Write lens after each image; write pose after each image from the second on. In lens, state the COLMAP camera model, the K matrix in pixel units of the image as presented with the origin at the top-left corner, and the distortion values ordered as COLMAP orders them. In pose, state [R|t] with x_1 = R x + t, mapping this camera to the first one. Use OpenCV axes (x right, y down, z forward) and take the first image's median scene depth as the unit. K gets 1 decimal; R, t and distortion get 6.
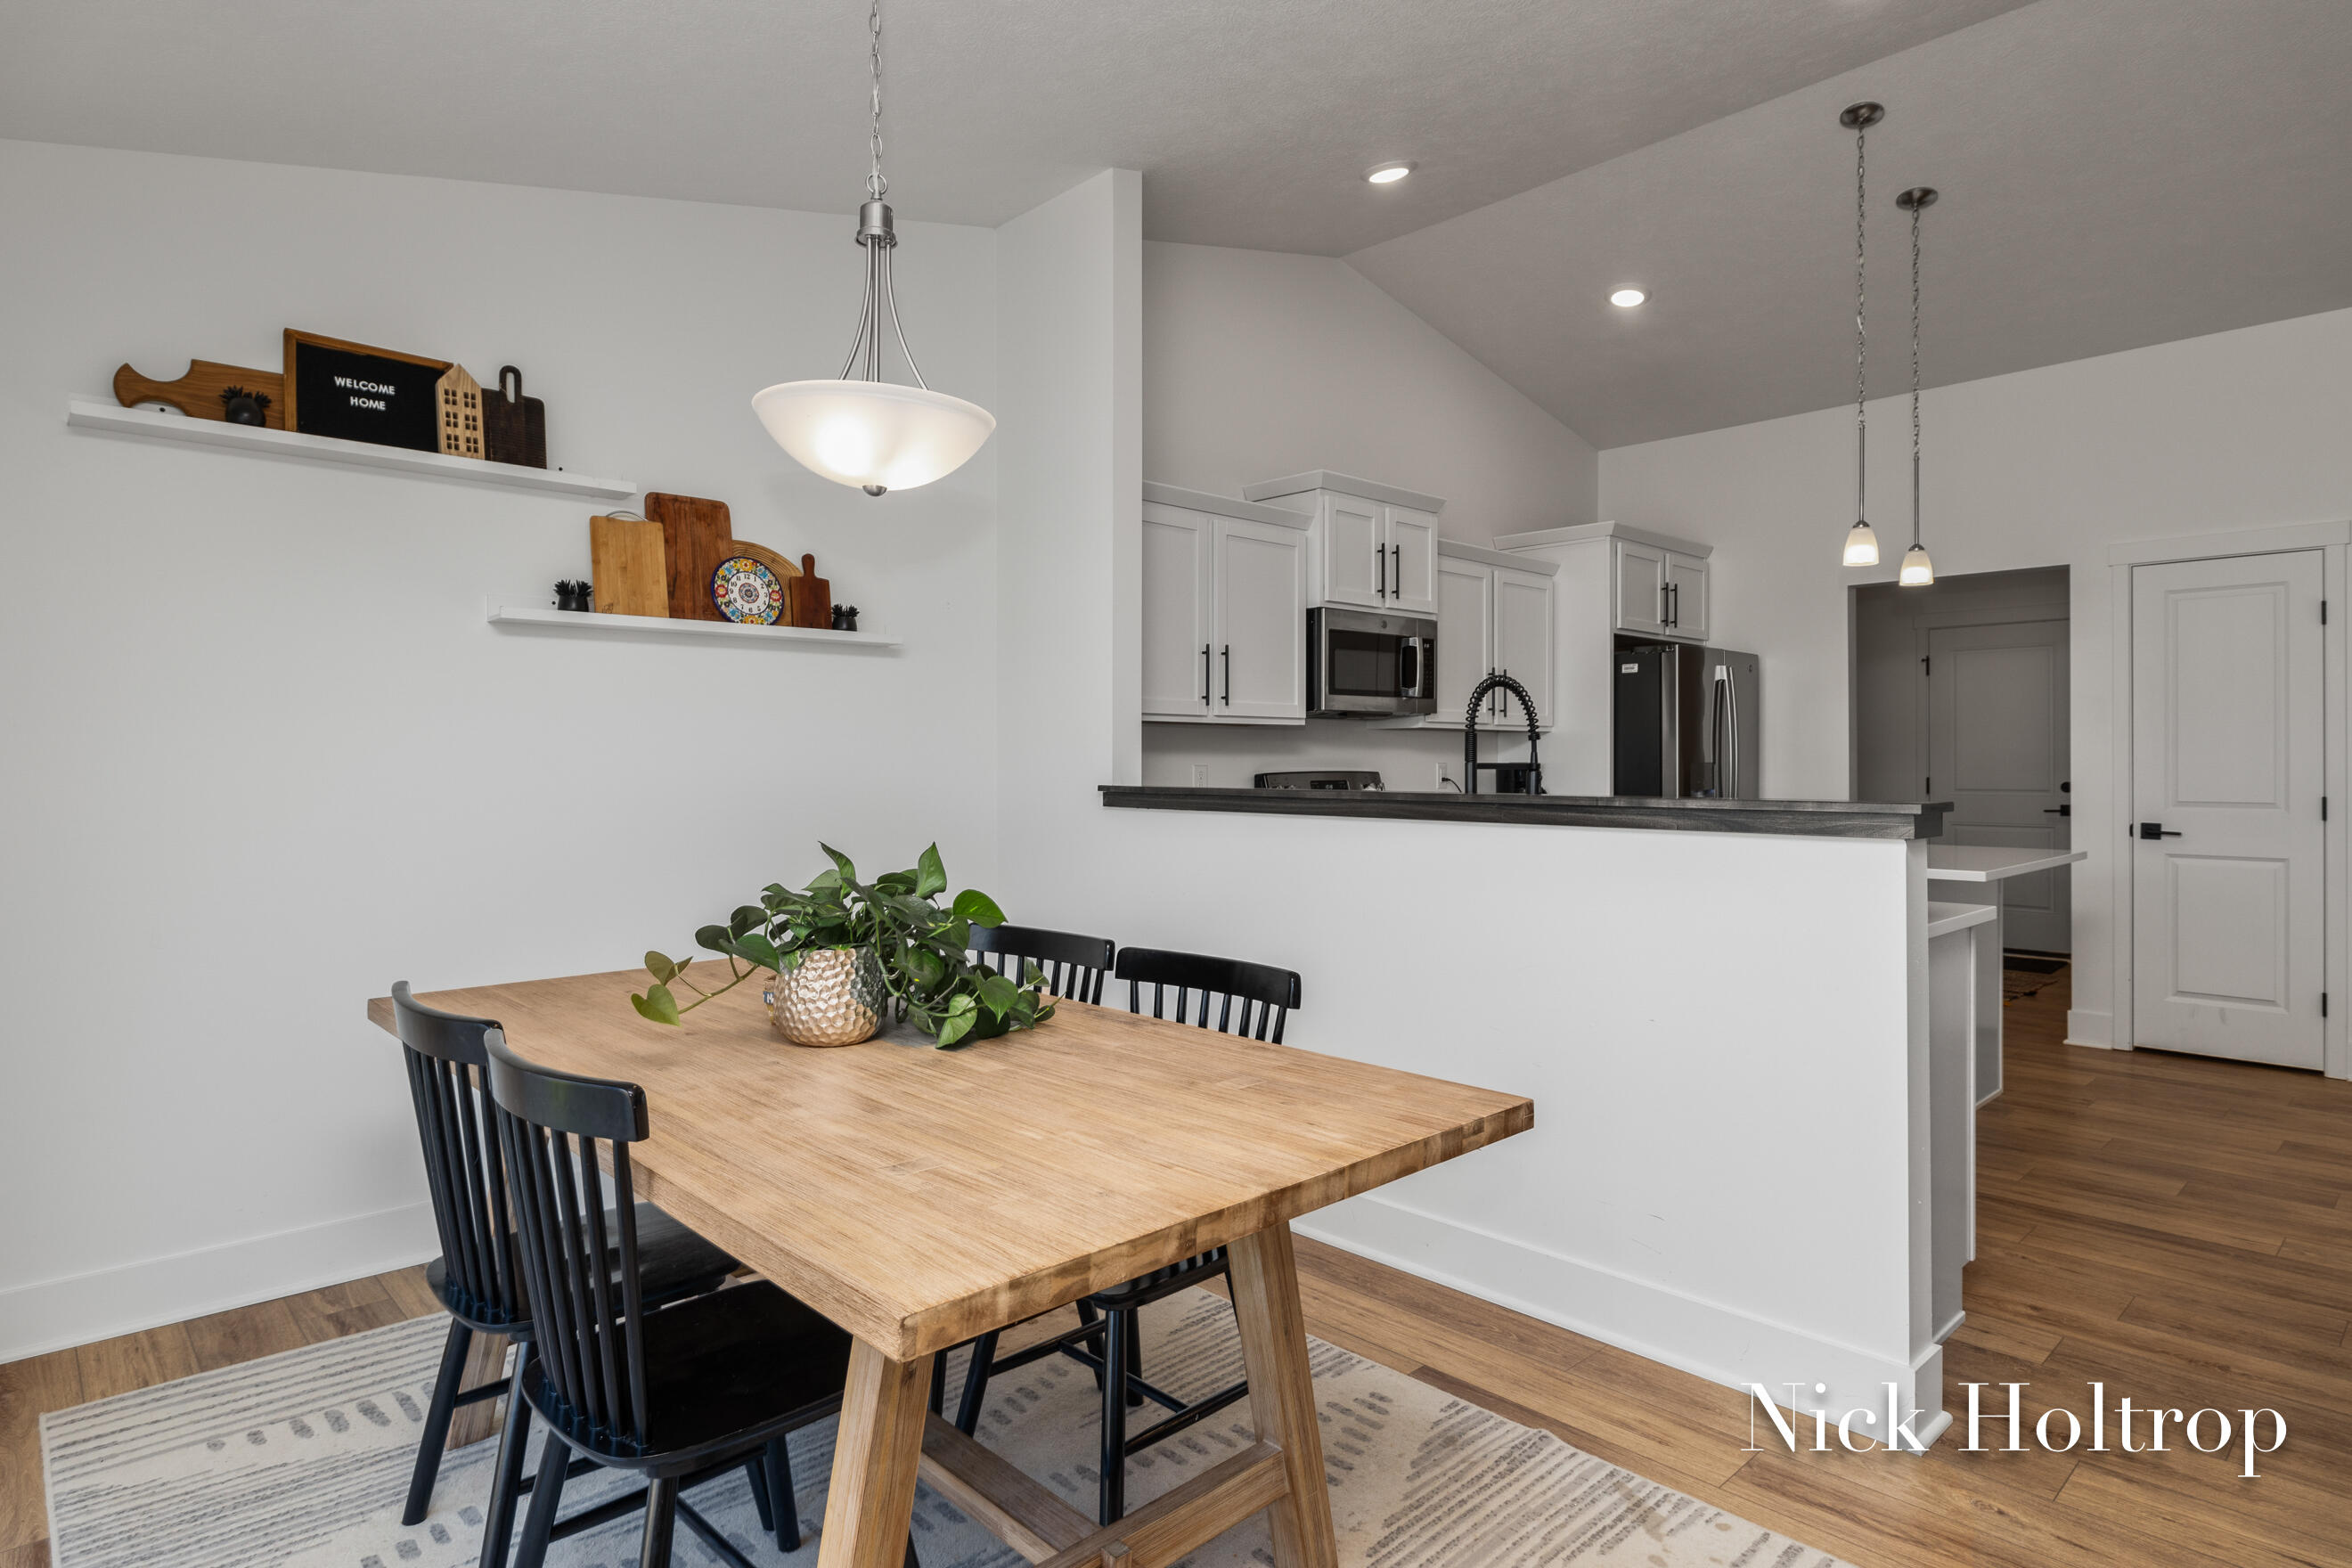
lens RADIAL K [[1265.4, 0, 1184.3], [0, 1265.4, 764.9], [0, 0, 1]] dist [-0.002132, -0.000046]
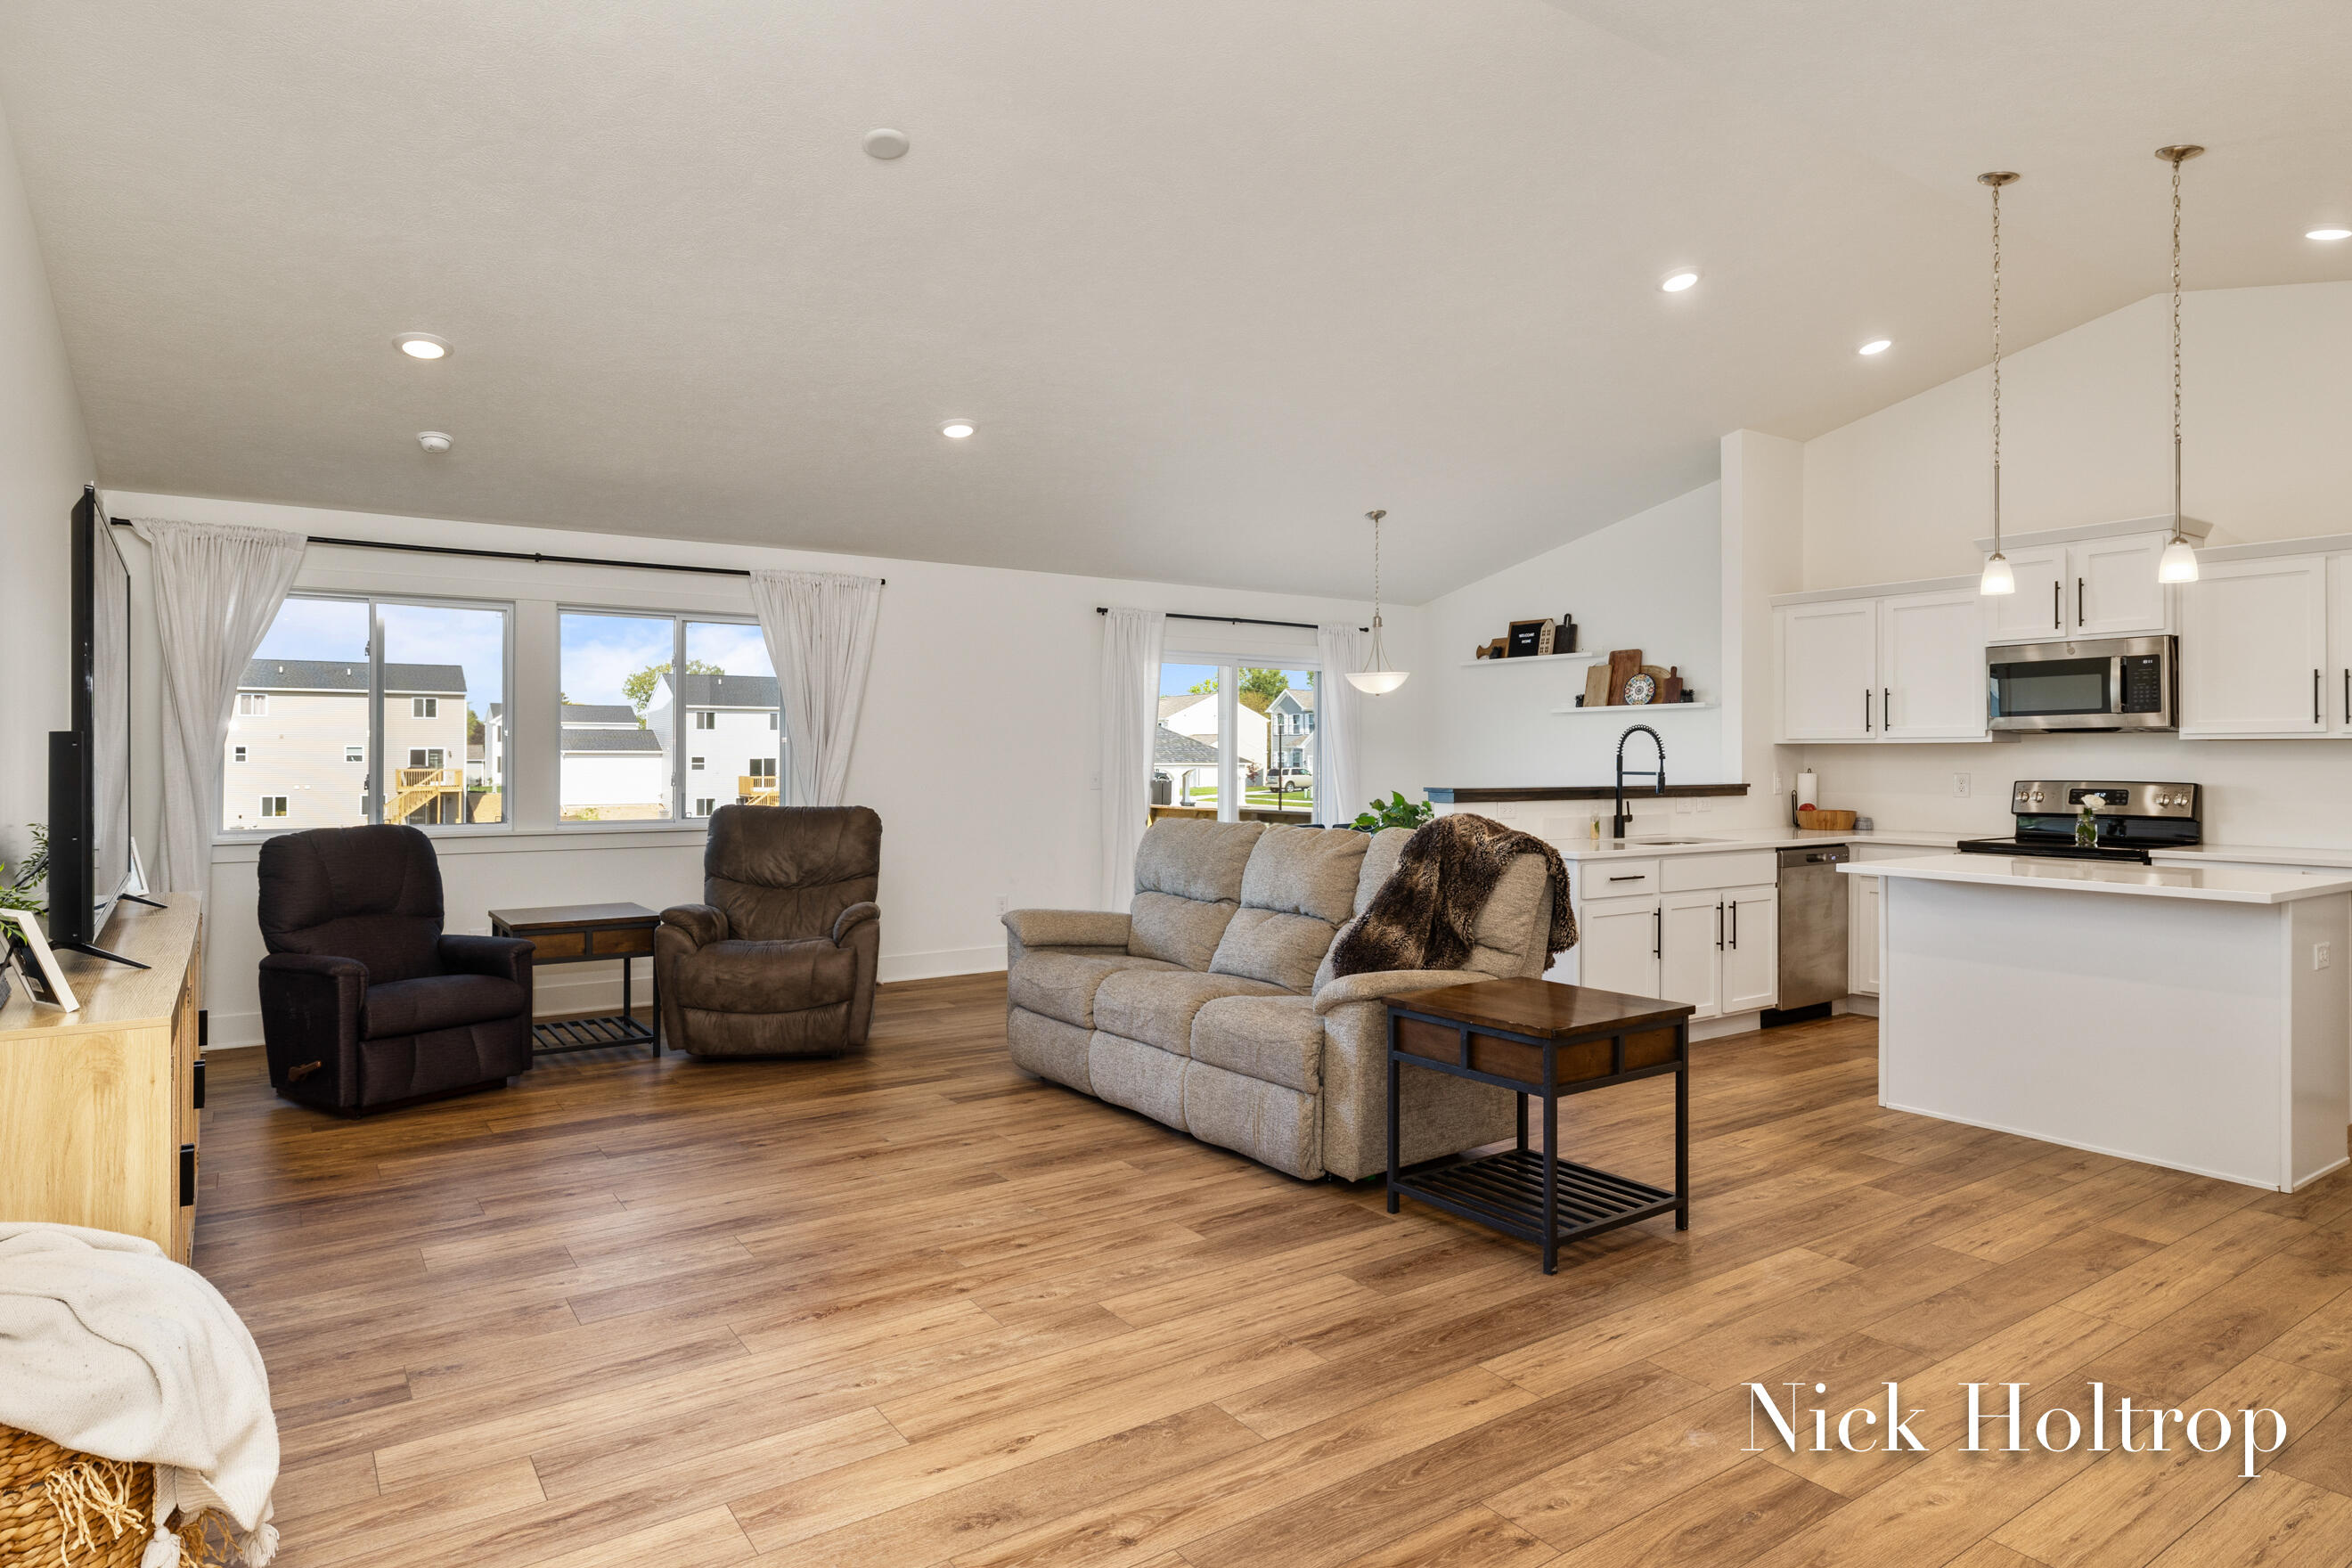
lens RADIAL K [[1339.8, 0, 1169.9], [0, 1339.8, 754.0], [0, 0, 1]] dist [-0.002177, 0.000098]
pose [[-0.152735, -0.001443, -0.988266, 2.203479], [-0.004933, 0.999988, -0.000698, -0.021918], [0.988255, 0.004768, -0.152741, 0.592616]]
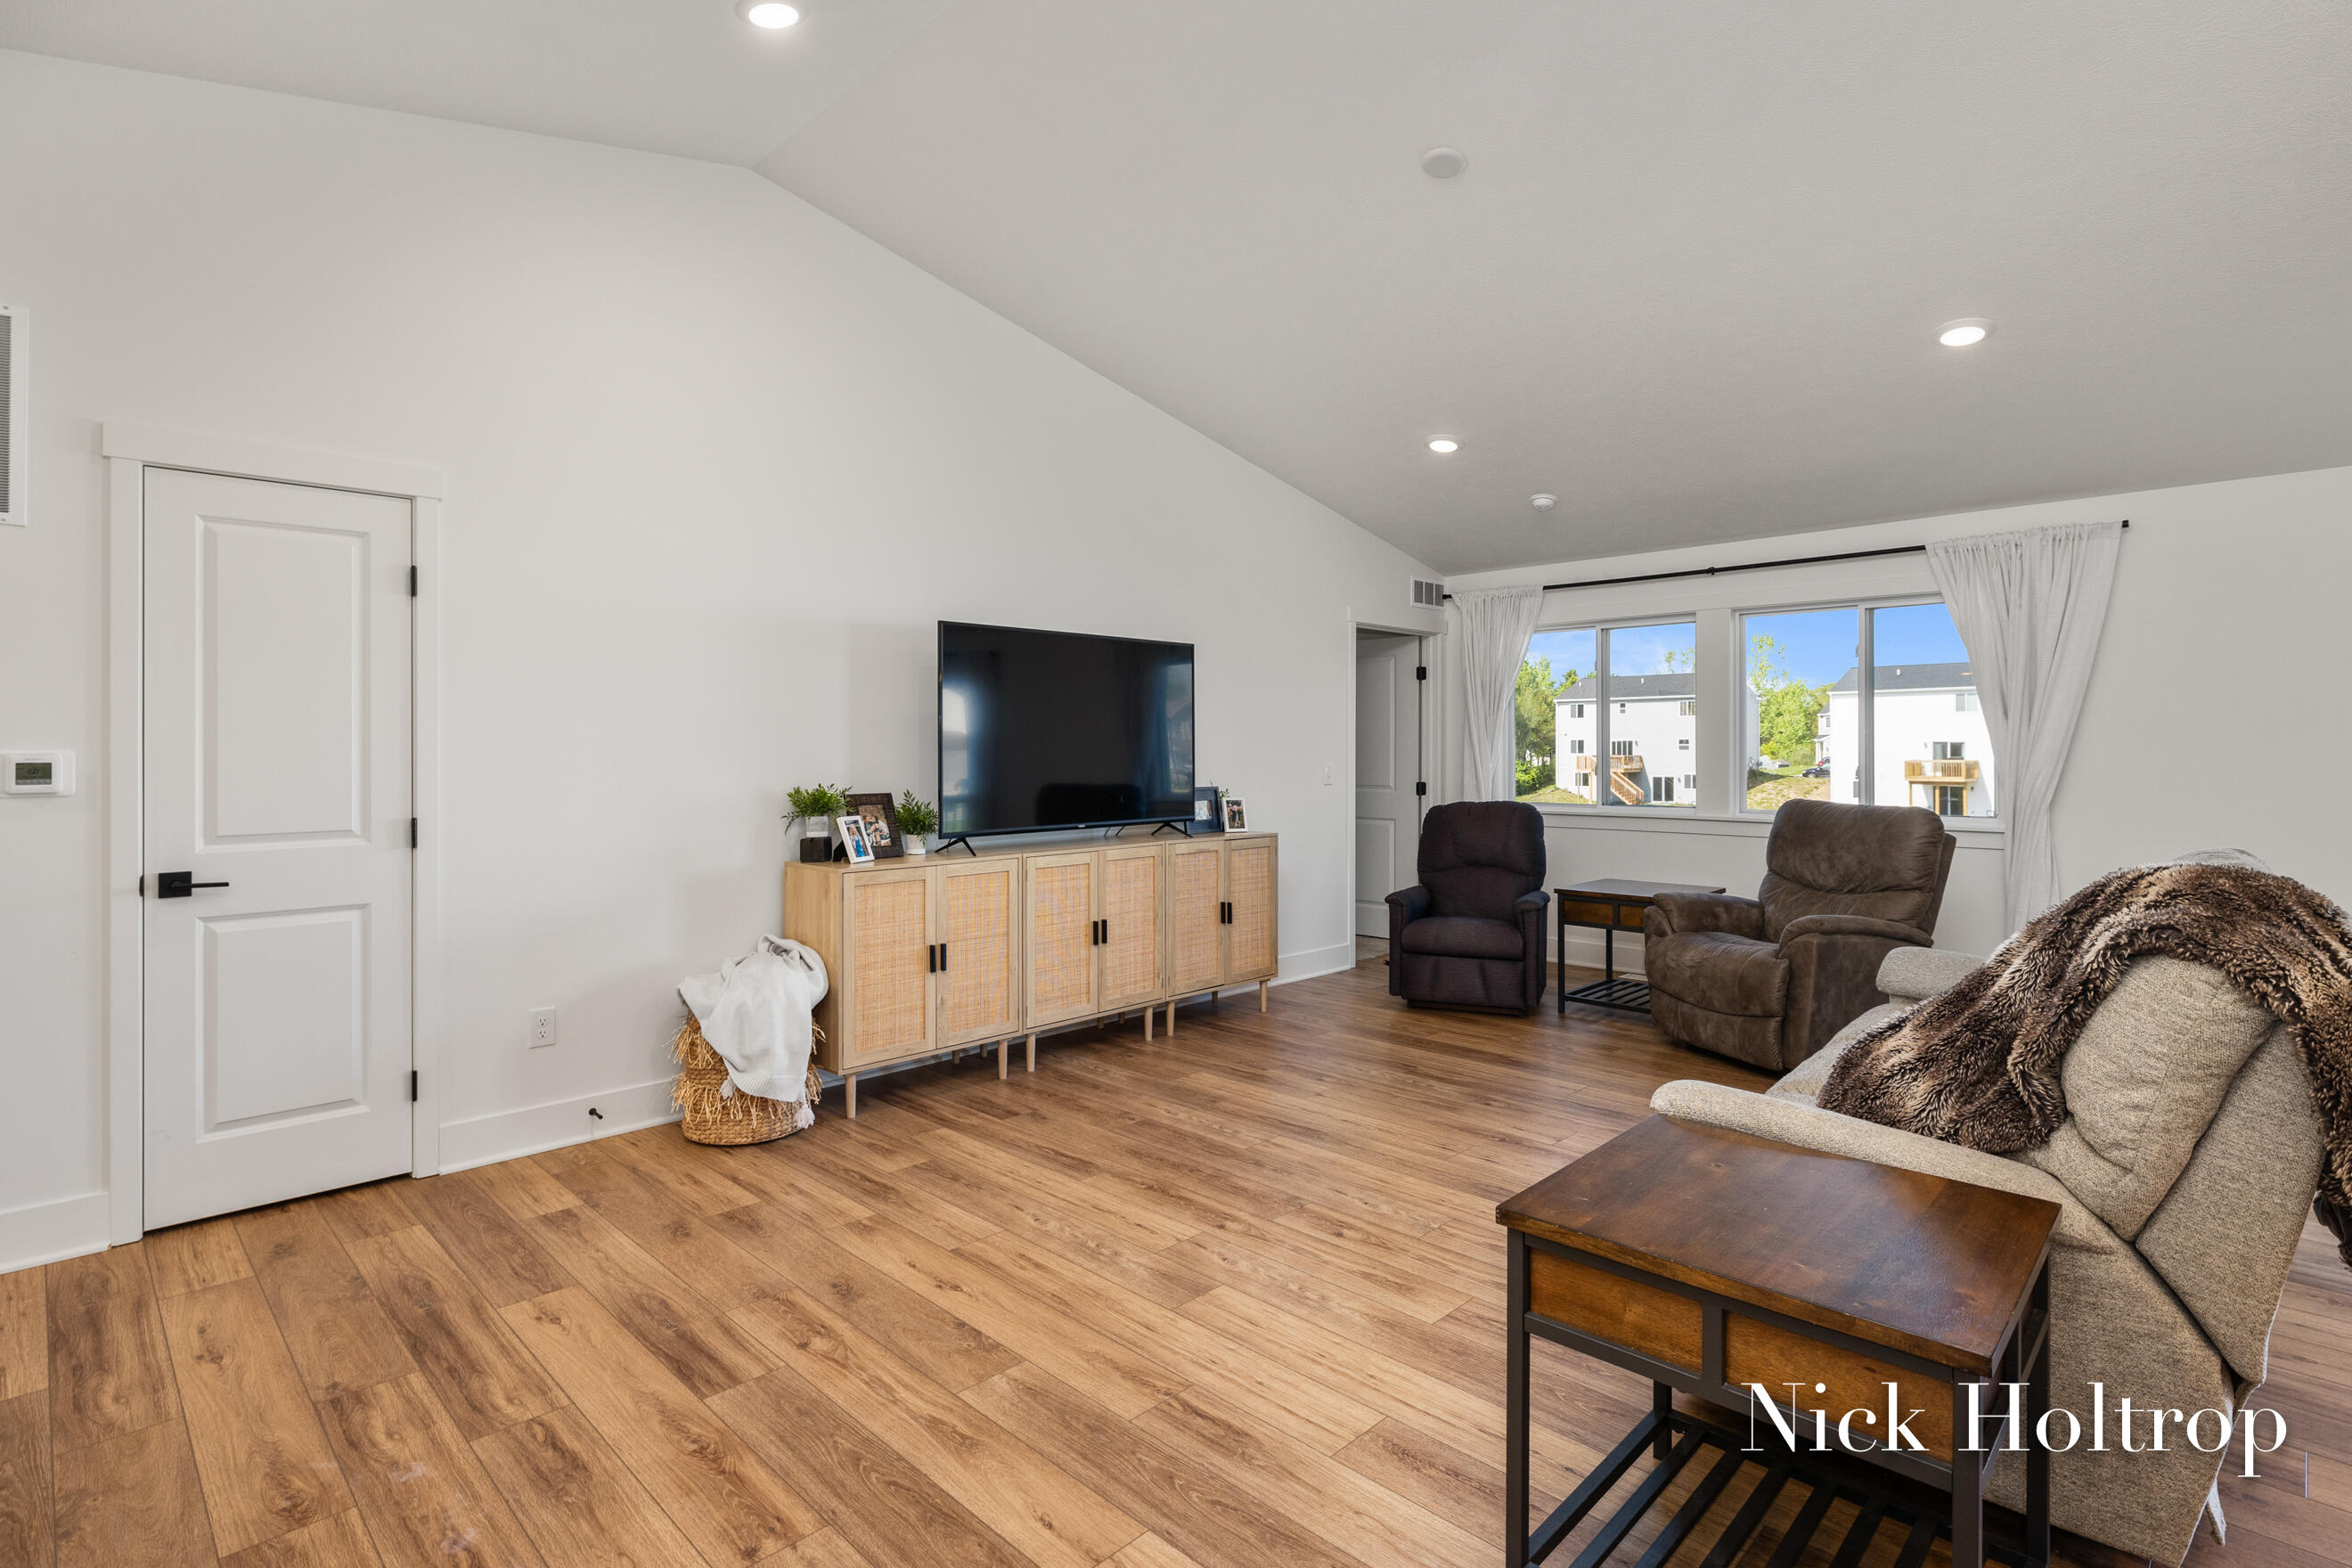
lens RADIAL K [[1146.1, 0, 1171.1], [0, 1146.1, 744.4], [0, 0, 1]] dist [-0.002107, 0.000158]
pose [[-0.999512, 0.001598, -0.031192, 1.352234], [0.001608, 0.999999, -0.000314, -0.024412], [0.031192, -0.000364, -0.999513, 1.214299]]
